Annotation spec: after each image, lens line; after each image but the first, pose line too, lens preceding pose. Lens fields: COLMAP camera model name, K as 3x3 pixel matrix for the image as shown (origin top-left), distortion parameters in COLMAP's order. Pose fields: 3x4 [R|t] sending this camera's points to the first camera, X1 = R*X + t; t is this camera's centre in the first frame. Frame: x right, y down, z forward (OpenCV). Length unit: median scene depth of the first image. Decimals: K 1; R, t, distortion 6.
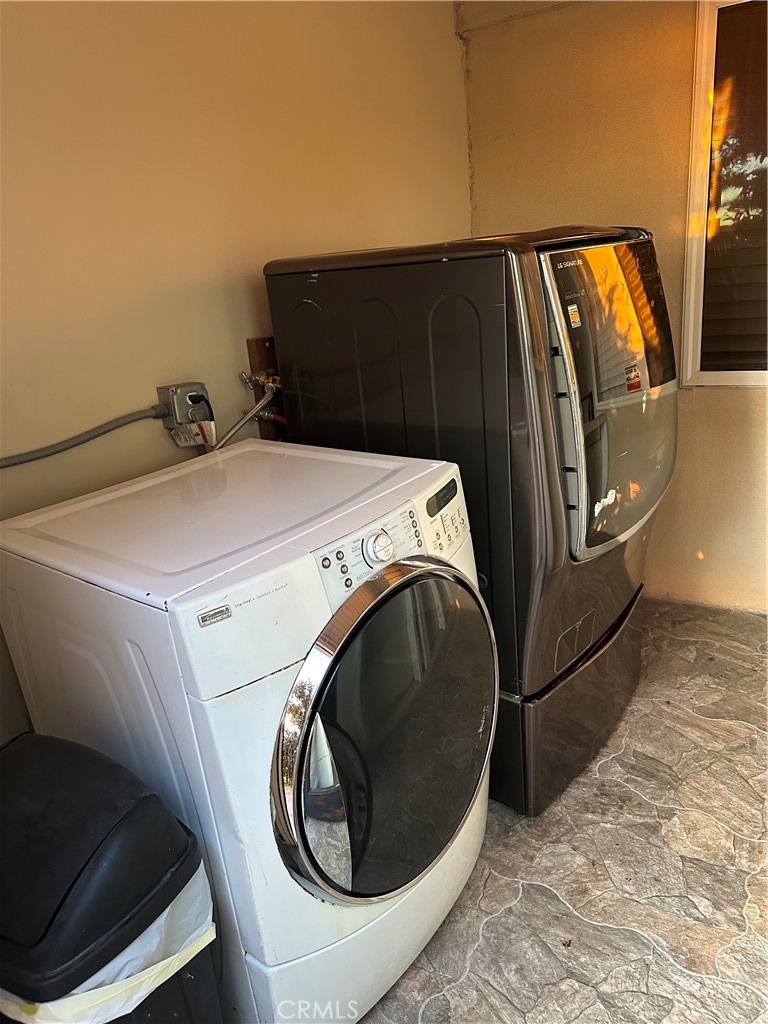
lens RADIAL K [[726.0, 0, 383.6], [0, 726.0, 519.1], [0, 0, 1]] dist [0.065488, -0.072665]
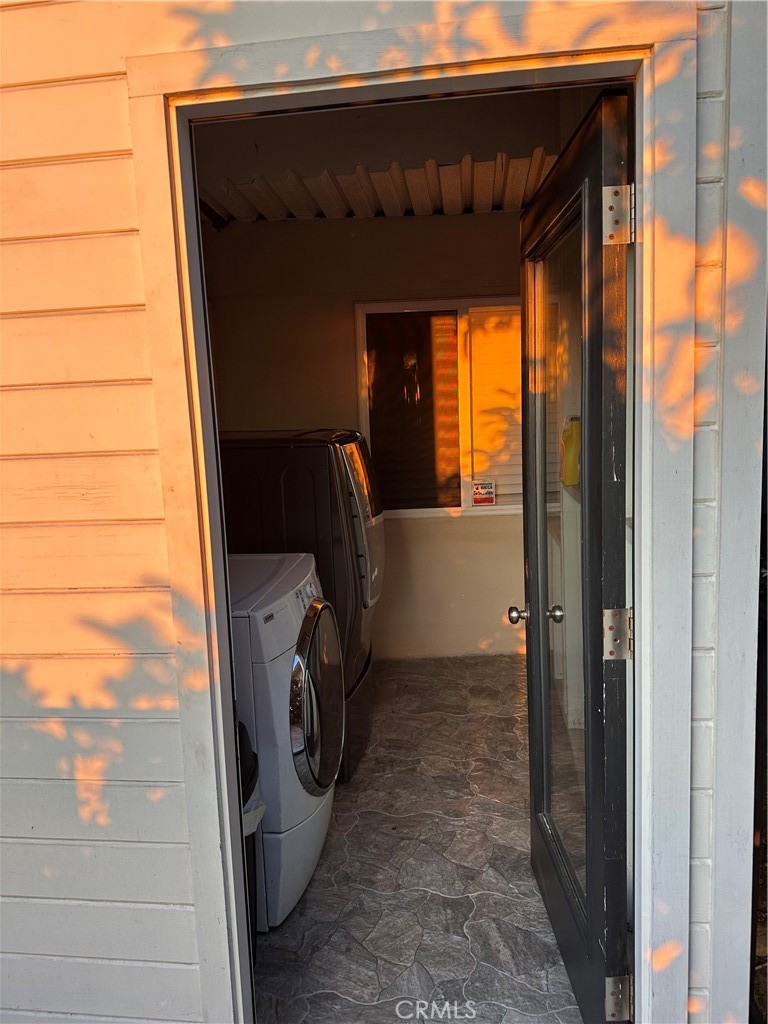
lens RADIAL K [[726.0, 0, 384.7], [0, 726.0, 509.0], [0, 0, 1]] dist [0.065488, -0.072665]
pose [[0.847449, -0.013841, 0.530696, -0.576359], [0.133048, 0.973294, -0.187075, 0.145814], [-0.513934, 0.229145, 0.826658, -0.494983]]
